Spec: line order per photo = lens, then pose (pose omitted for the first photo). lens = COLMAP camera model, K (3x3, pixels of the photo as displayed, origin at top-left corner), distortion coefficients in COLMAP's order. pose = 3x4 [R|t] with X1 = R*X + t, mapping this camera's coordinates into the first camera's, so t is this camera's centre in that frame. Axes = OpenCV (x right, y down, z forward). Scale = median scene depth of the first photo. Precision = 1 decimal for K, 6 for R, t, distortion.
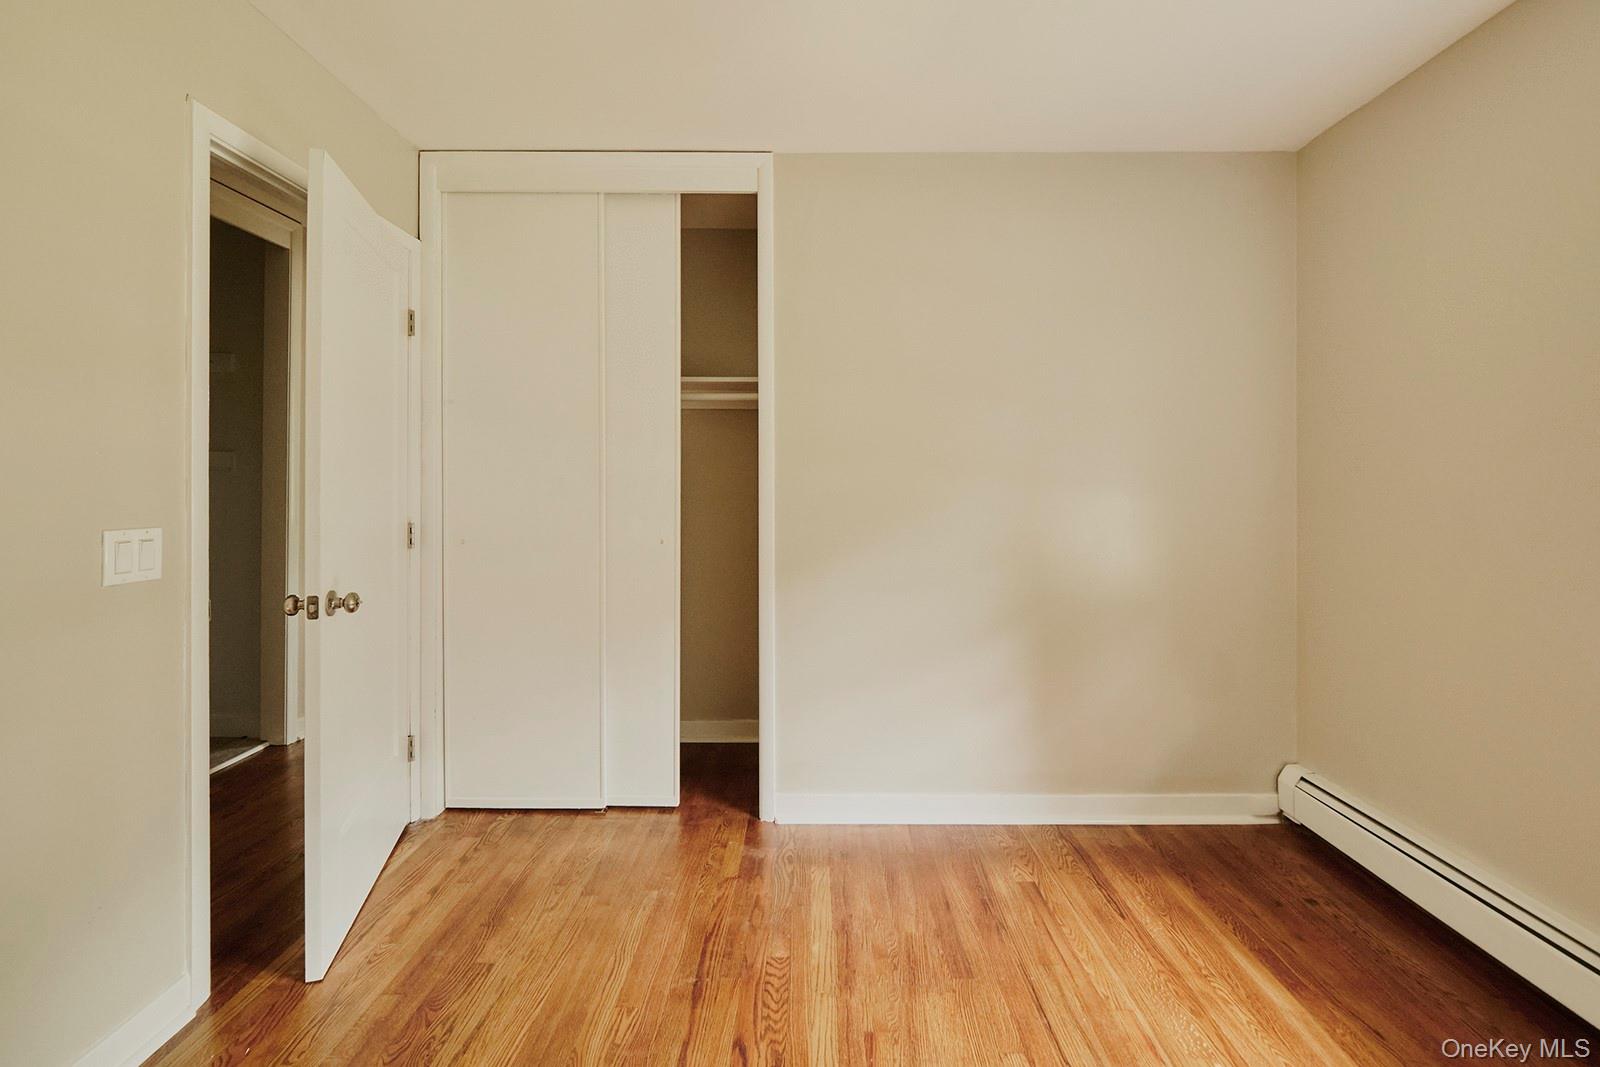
lens RADIAL K [[570.1, 0, 762.1], [0, 570.1, 480.8], [0, 0, 1]] dist [-0.000216, 0.000024]
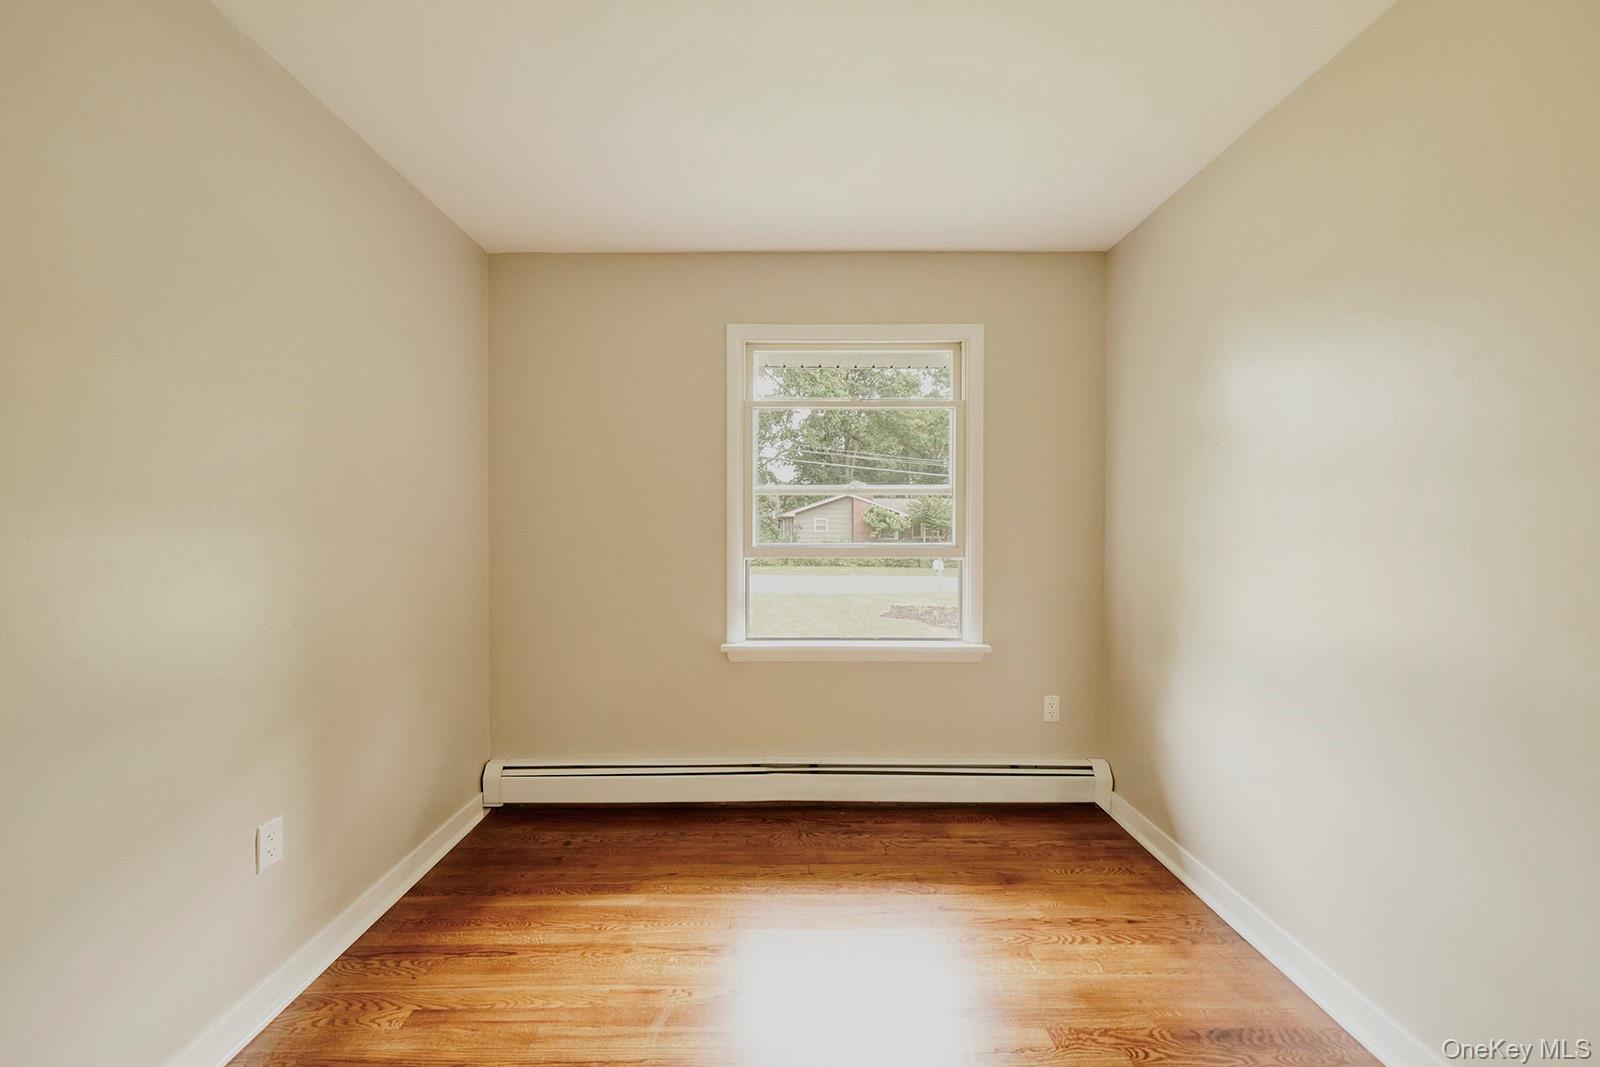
lens RADIAL K [[570.1, 0, 797.2], [0, 570.1, 534.0], [0, 0, 1]] dist [-0.000216, 0.000024]
pose [[0.001910, -0.009391, 0.999954, -0.391270], [-0.004777, 0.999944, 0.009400, 0.001219], [-0.999987, -0.004795, 0.001865, 0.506092]]
